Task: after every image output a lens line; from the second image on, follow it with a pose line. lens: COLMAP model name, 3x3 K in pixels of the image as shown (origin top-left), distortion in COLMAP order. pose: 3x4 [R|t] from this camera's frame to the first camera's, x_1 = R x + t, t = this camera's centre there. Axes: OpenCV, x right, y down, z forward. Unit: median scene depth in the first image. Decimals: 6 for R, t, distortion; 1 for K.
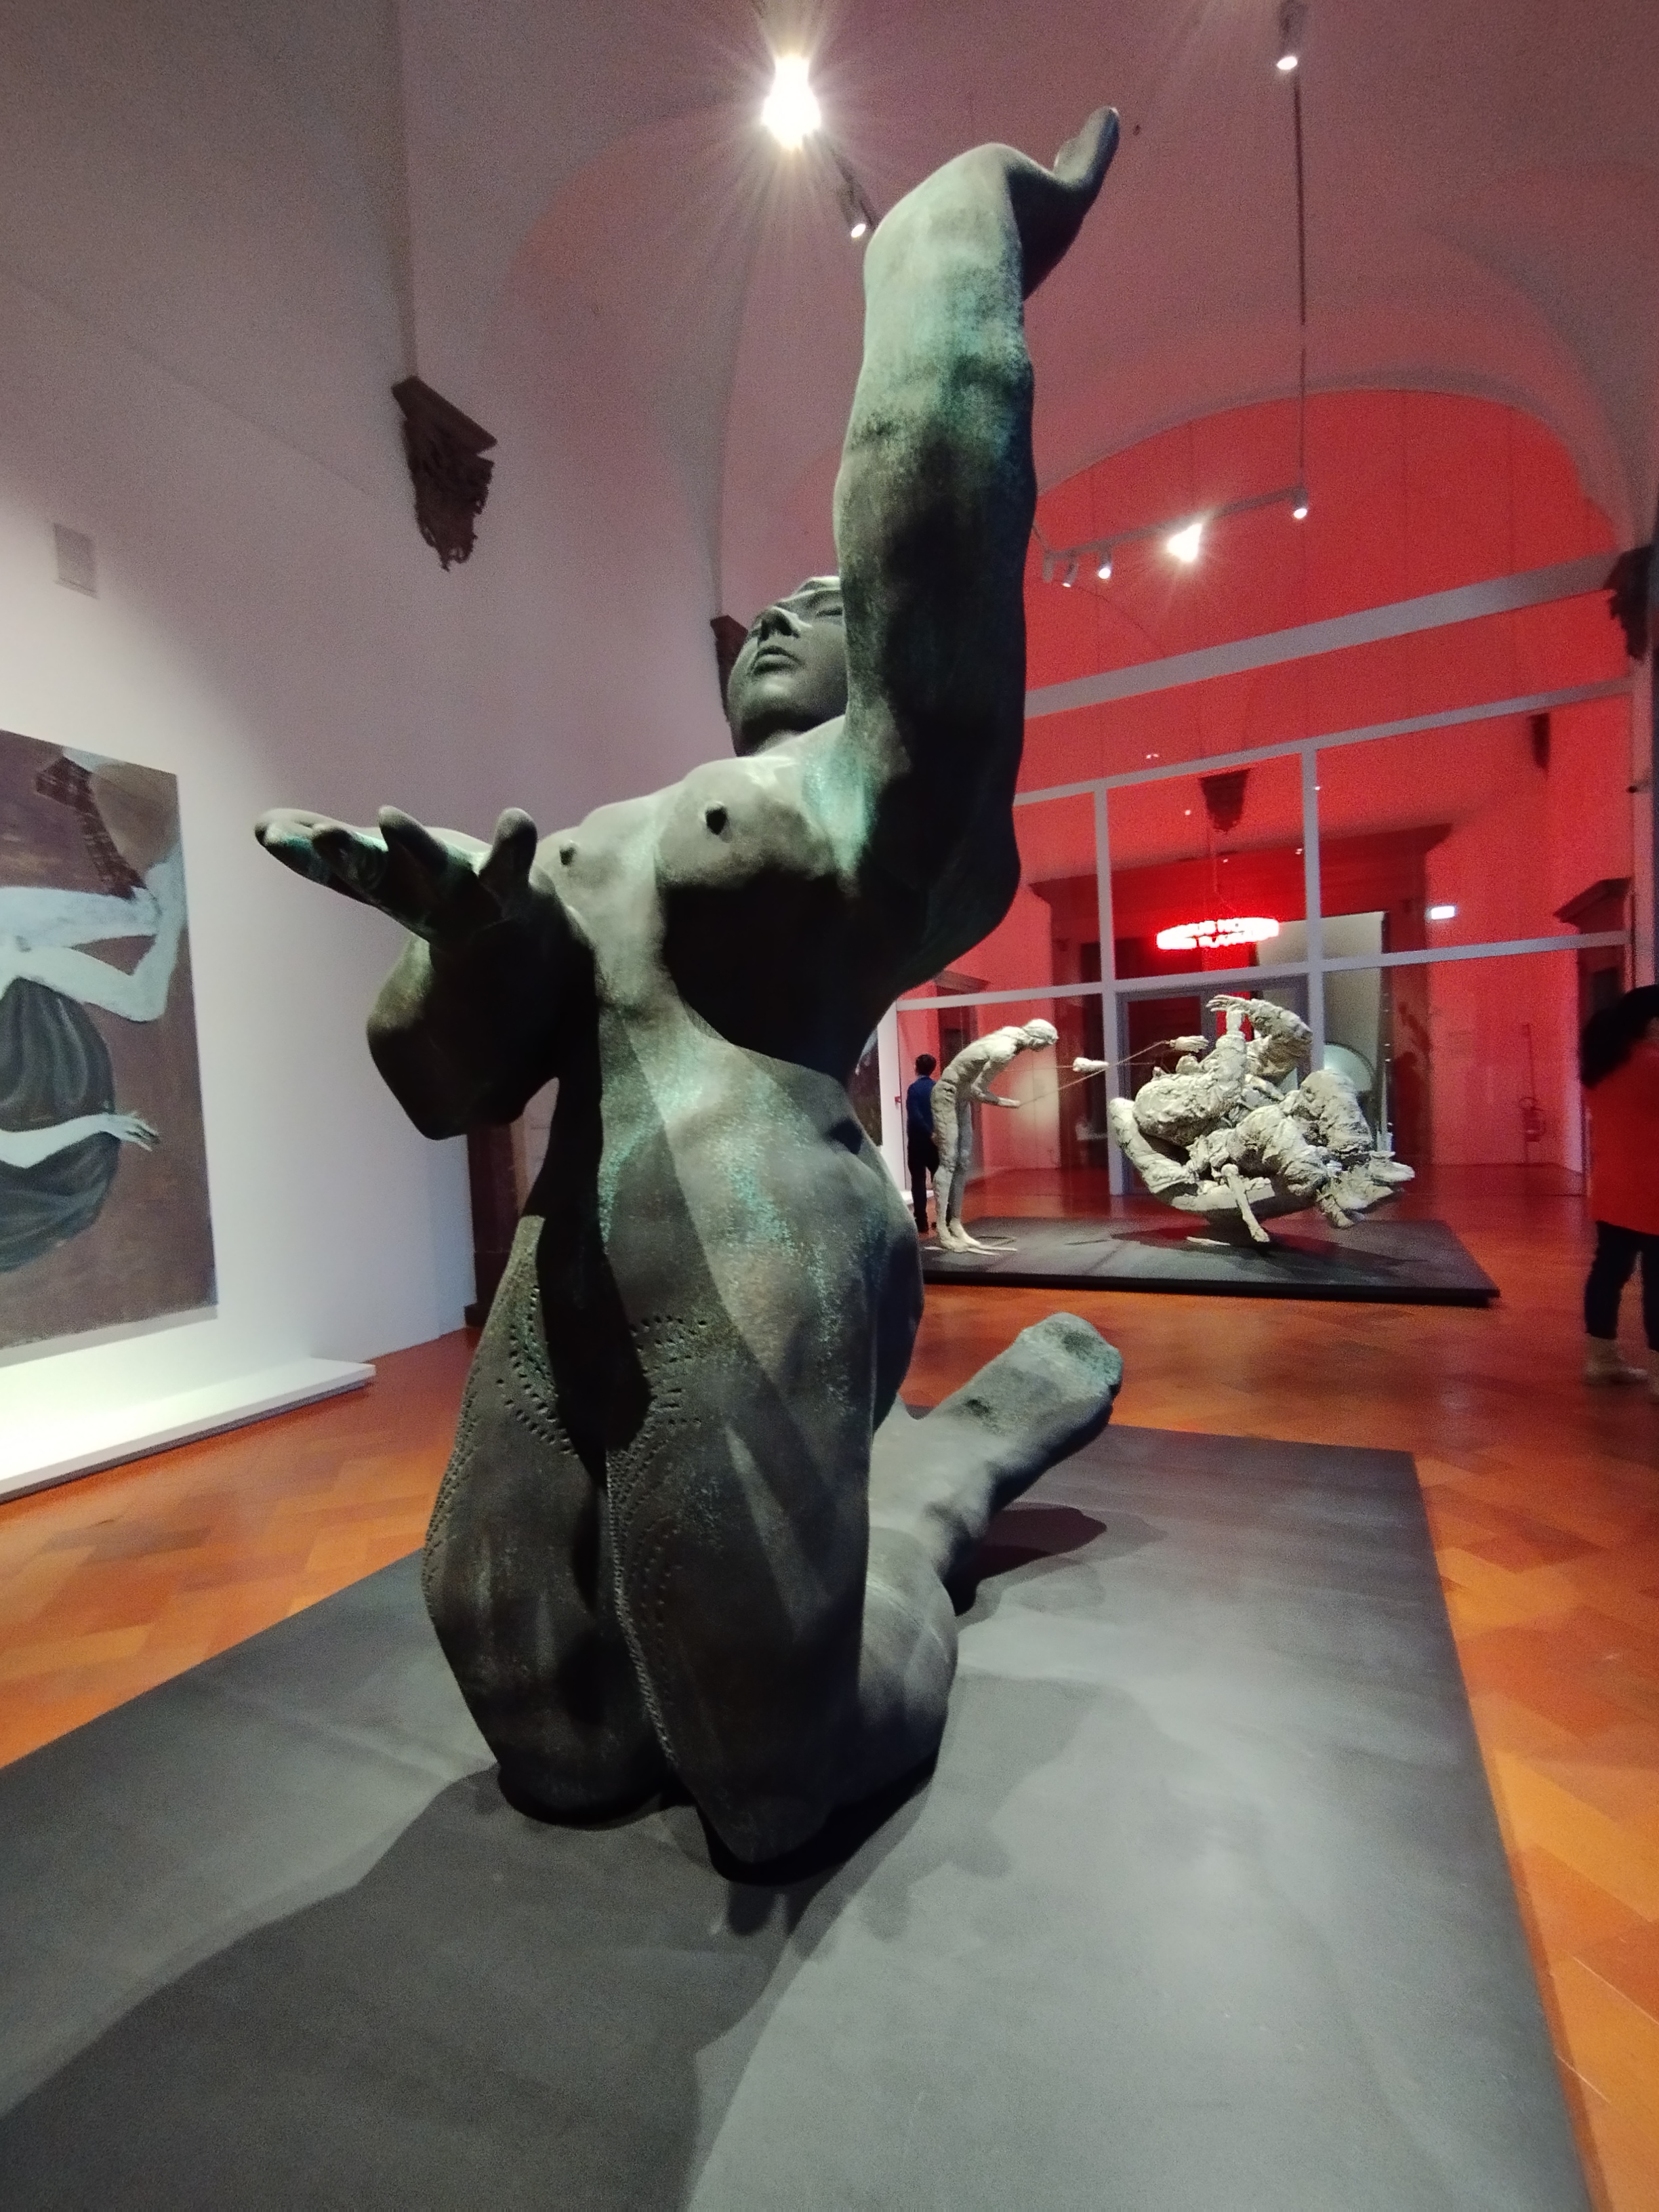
lens RADIAL K [[1008.5, 0, 788.9], [0, 1008.5, 1144.3], [0, 0, 1]] dist [0.007769, 0.000001]
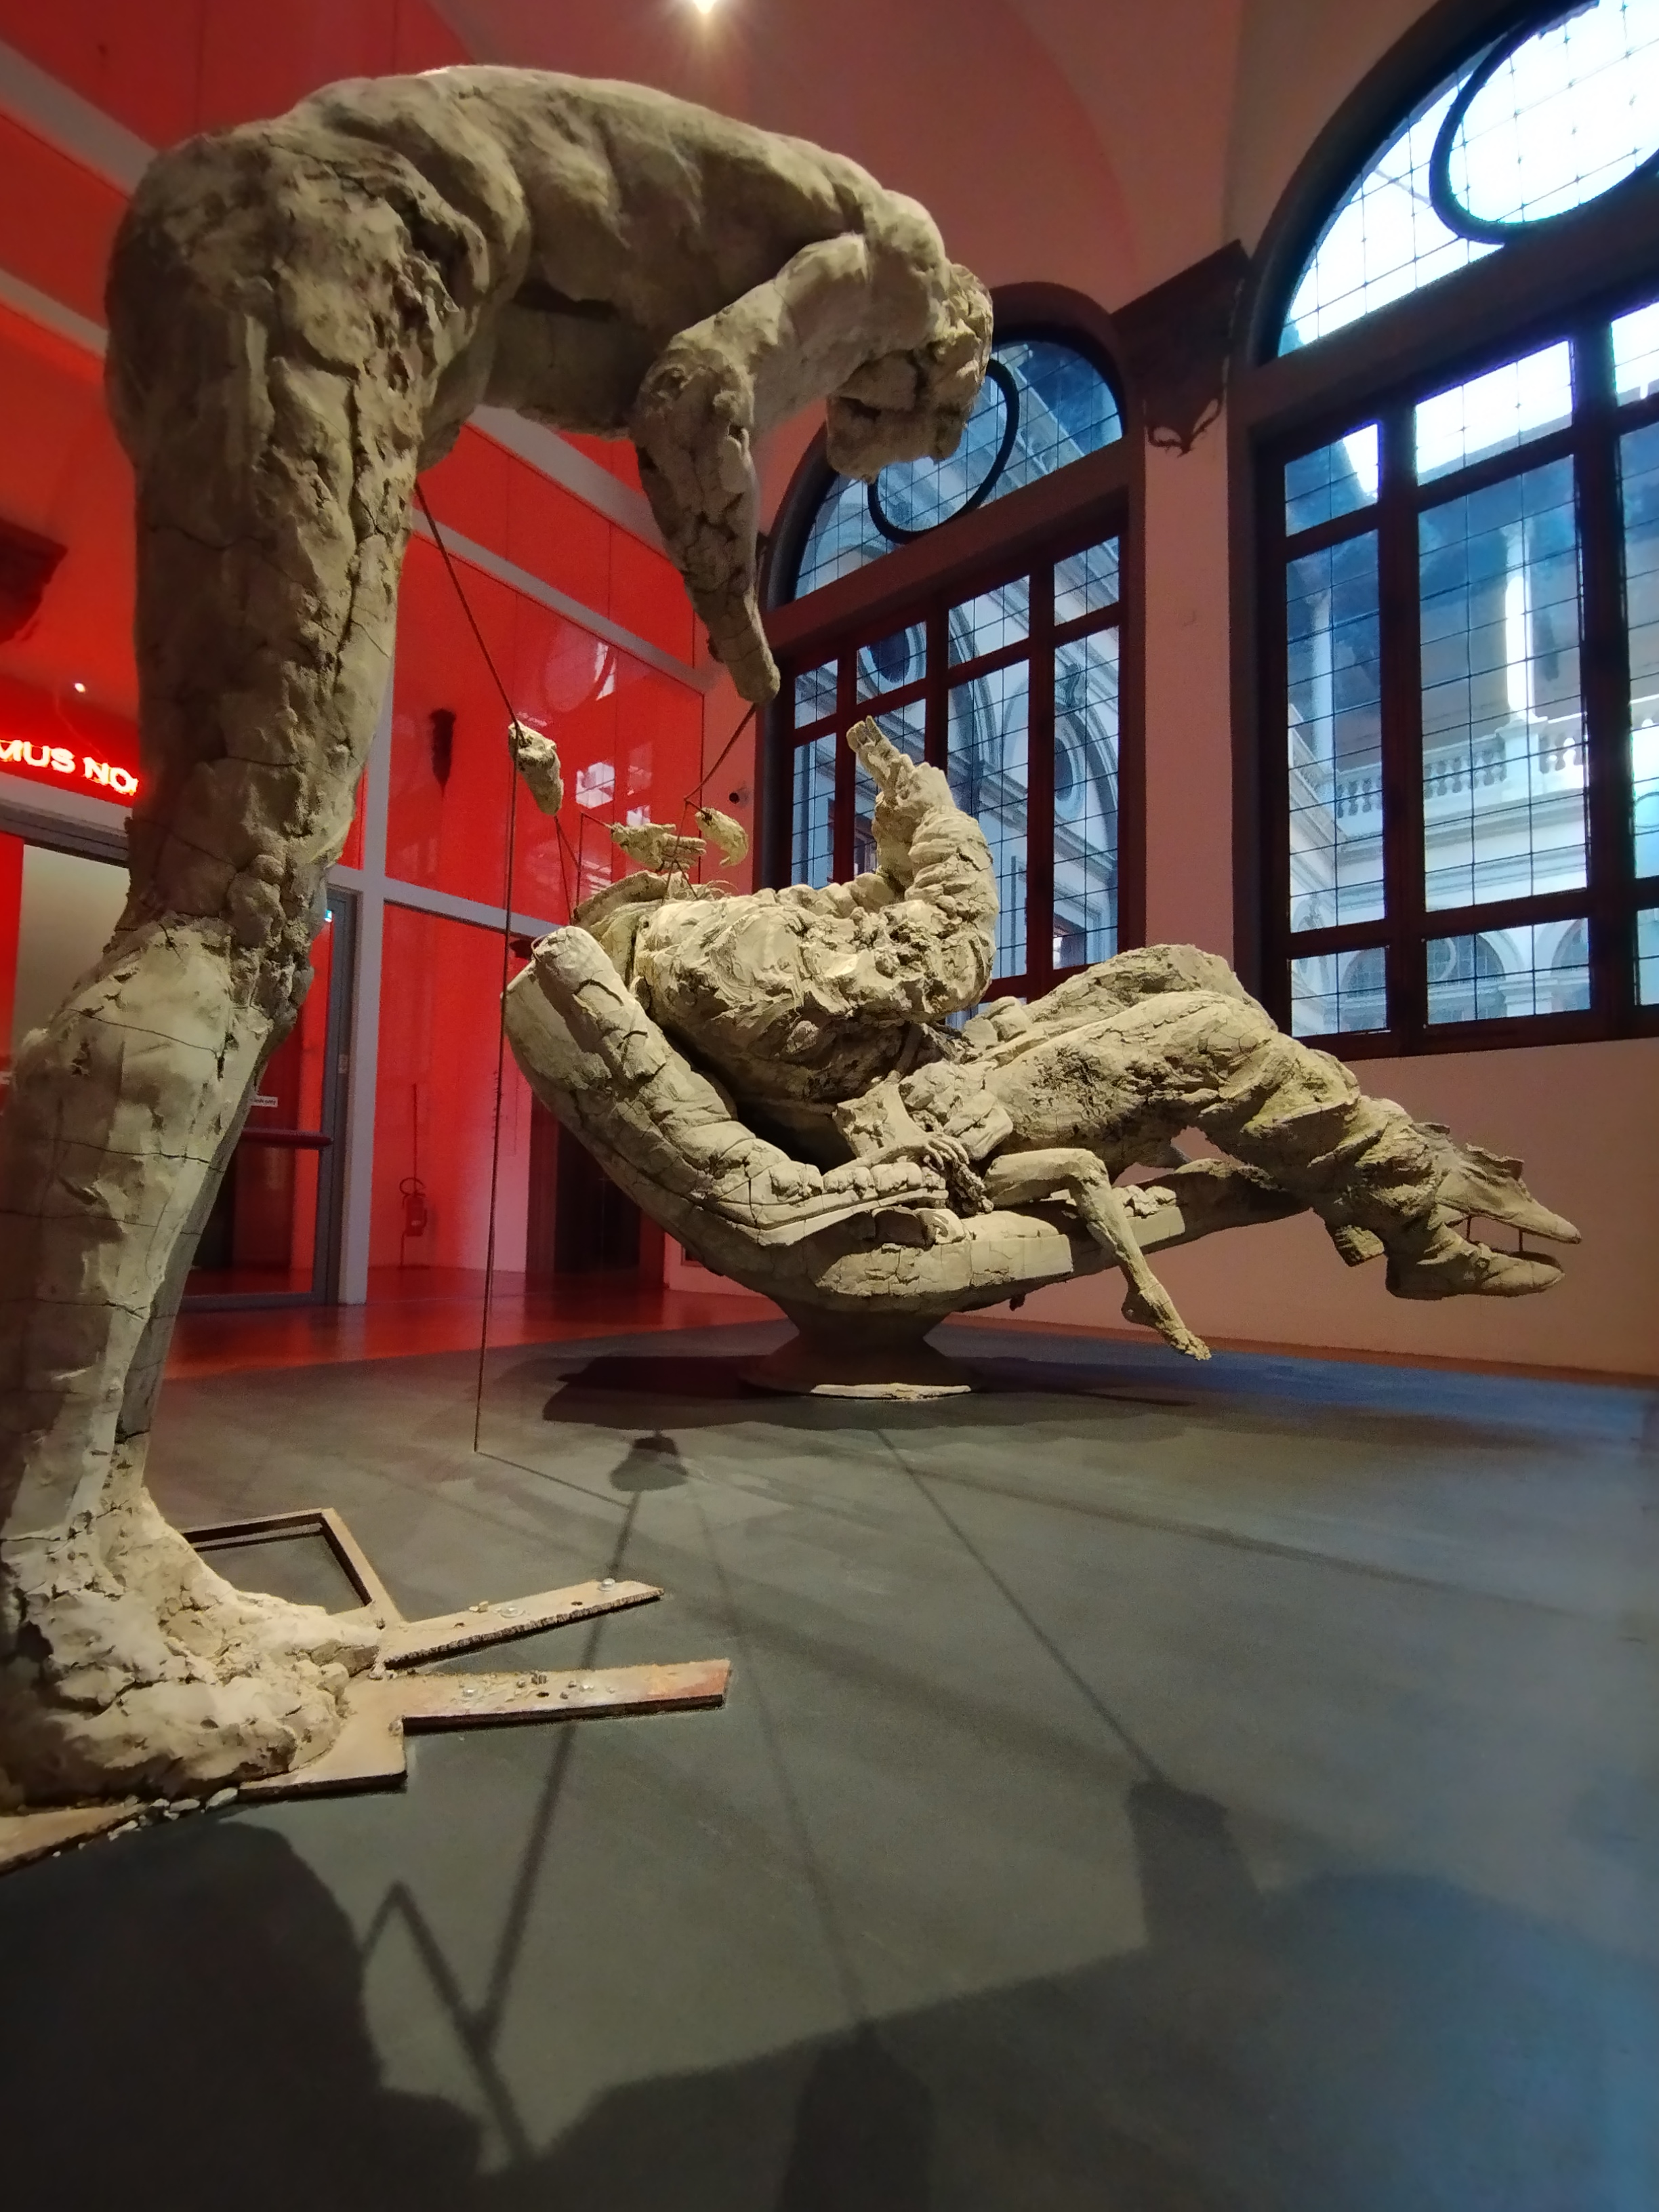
lens RADIAL K [[1008.5, 0, 788.9], [0, 1008.5, 1144.3], [0, 0, 1]] dist [0.007769, 0.000001]
pose [[0.219269, 0.124067, 0.967744, 0.075182], [0.018404, 0.991180, -0.131241, 0.060005], [-0.975491, 0.046588, 0.215051, 0.972274]]
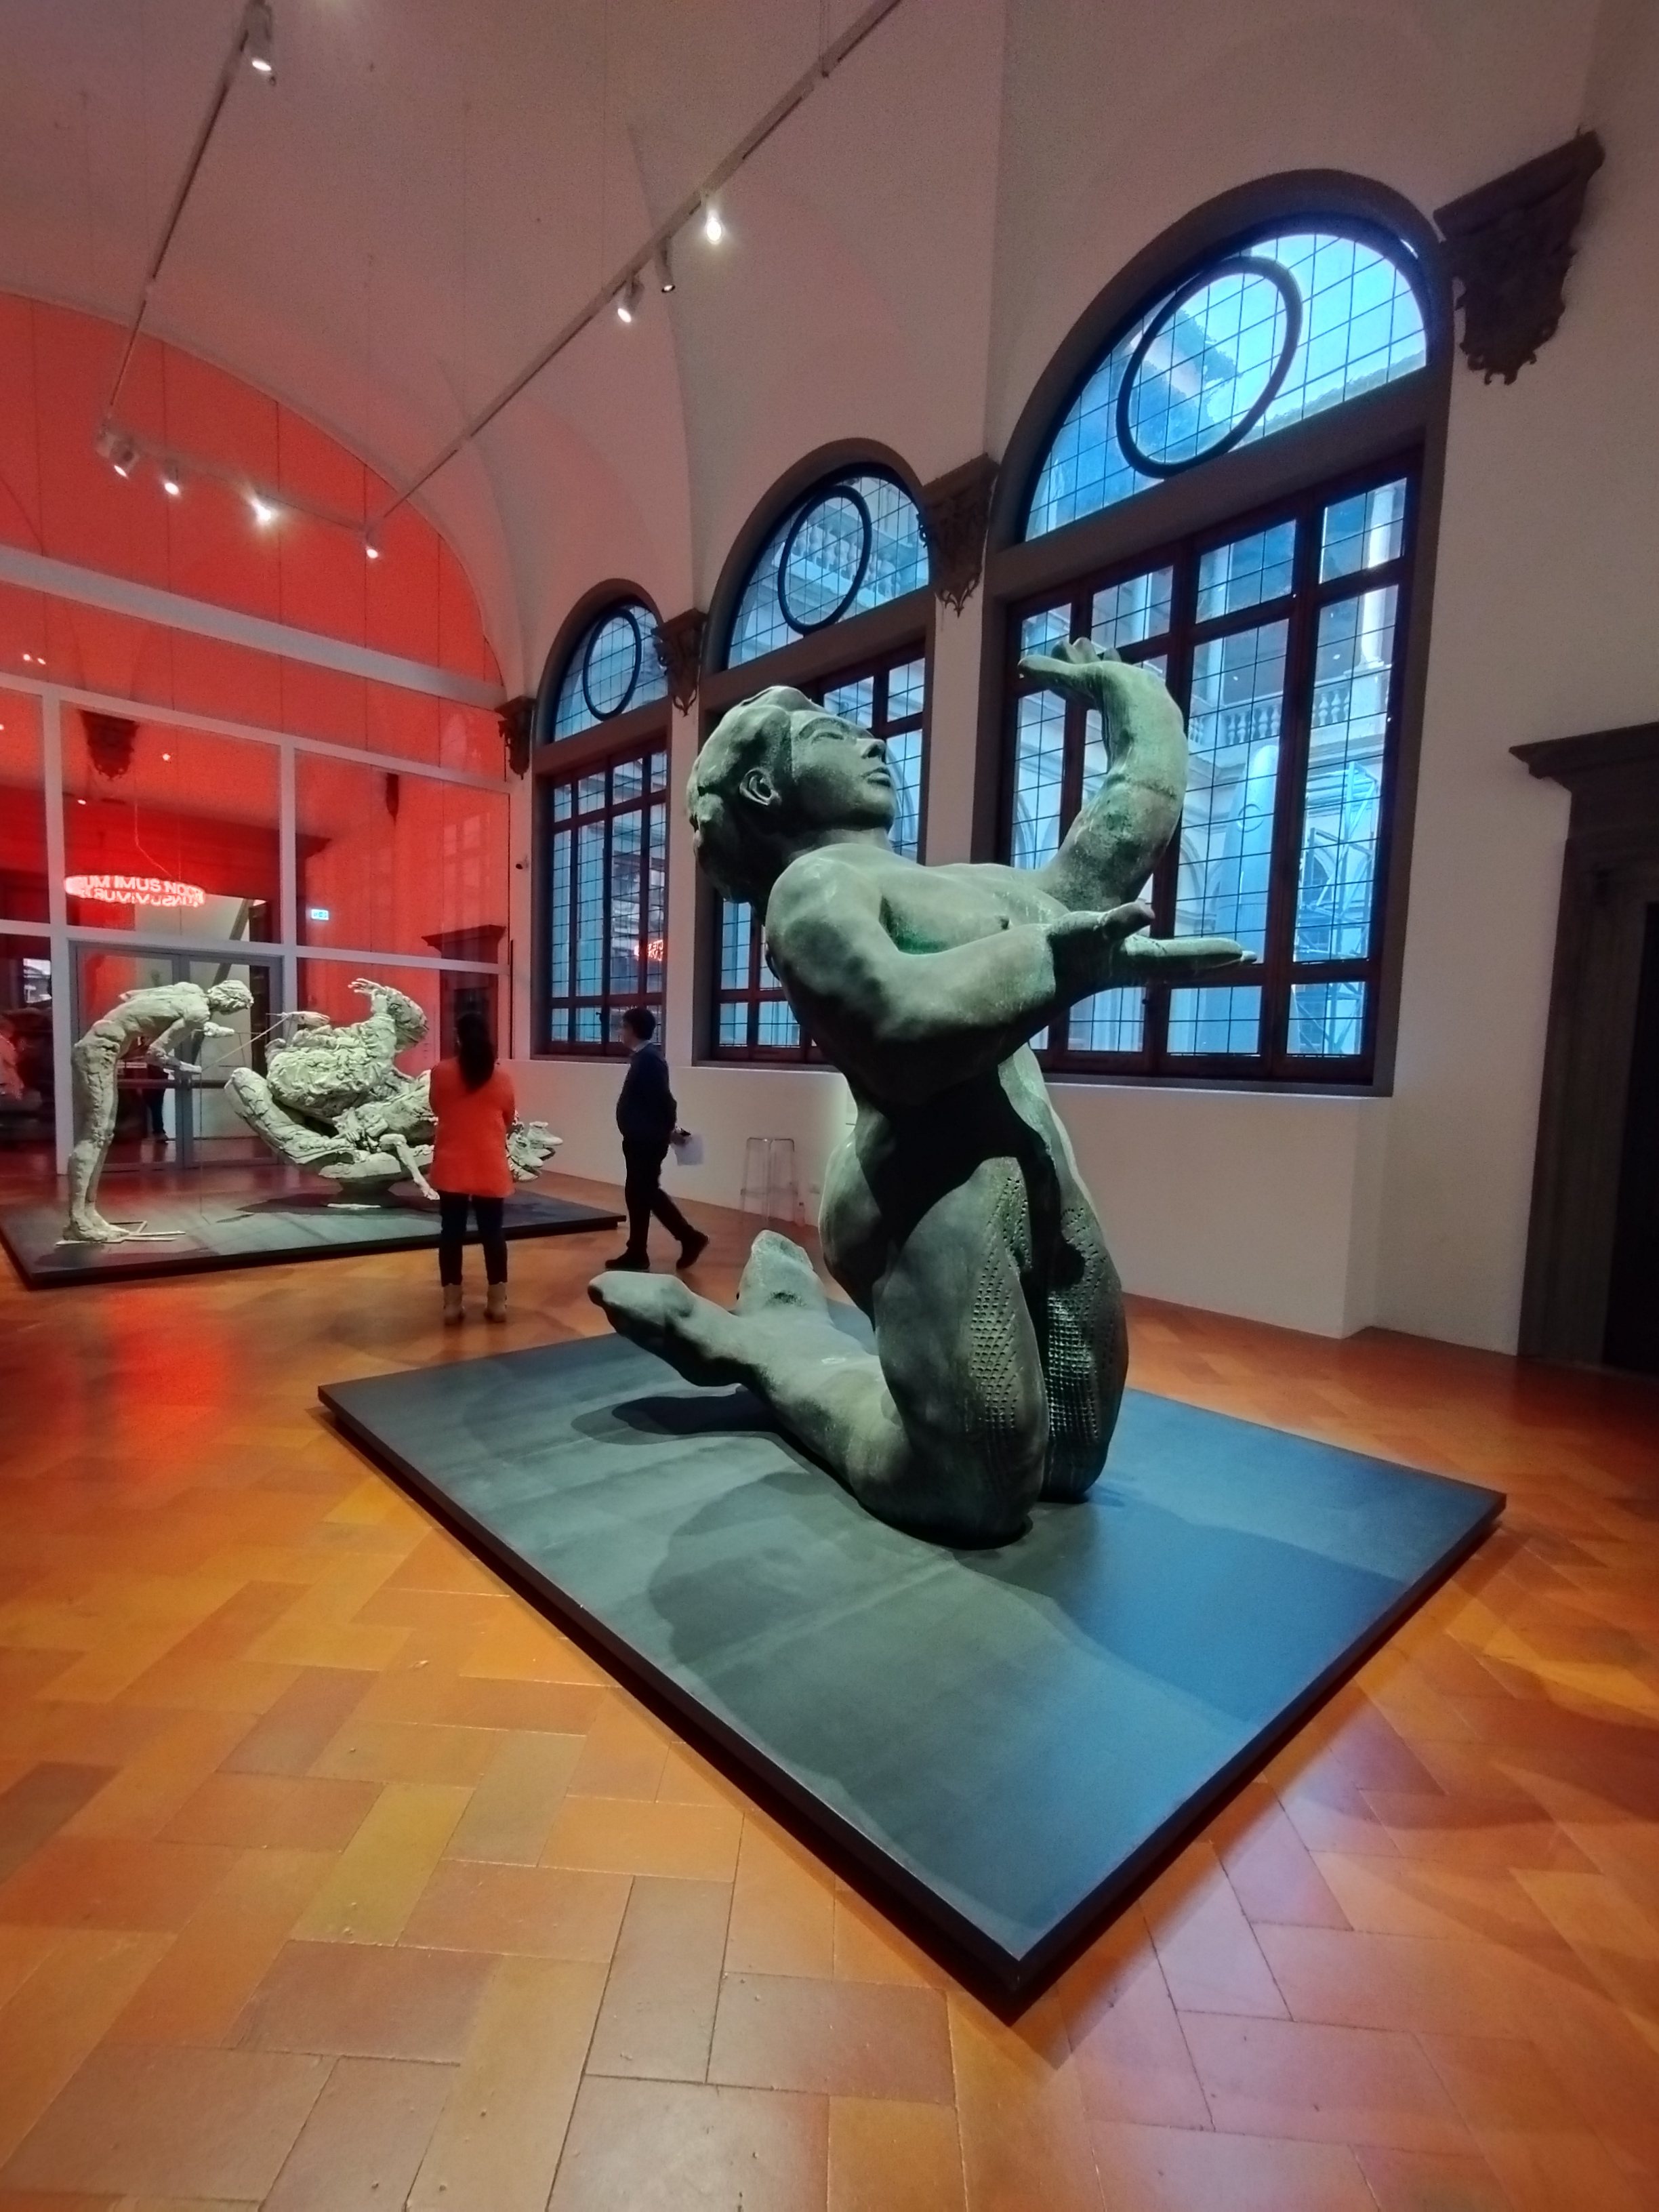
lens RADIAL K [[1008.5, 0, 788.9], [0, 1008.5, 1144.3], [0, 0, 1]] dist [0.007769, 0.000001]
pose [[0.345667, -0.018216, 0.938180, -0.444023], [-0.005019, 0.999761, 0.021261, 0.004944], [-0.938344, -0.012058, 0.345493, 0.192904]]
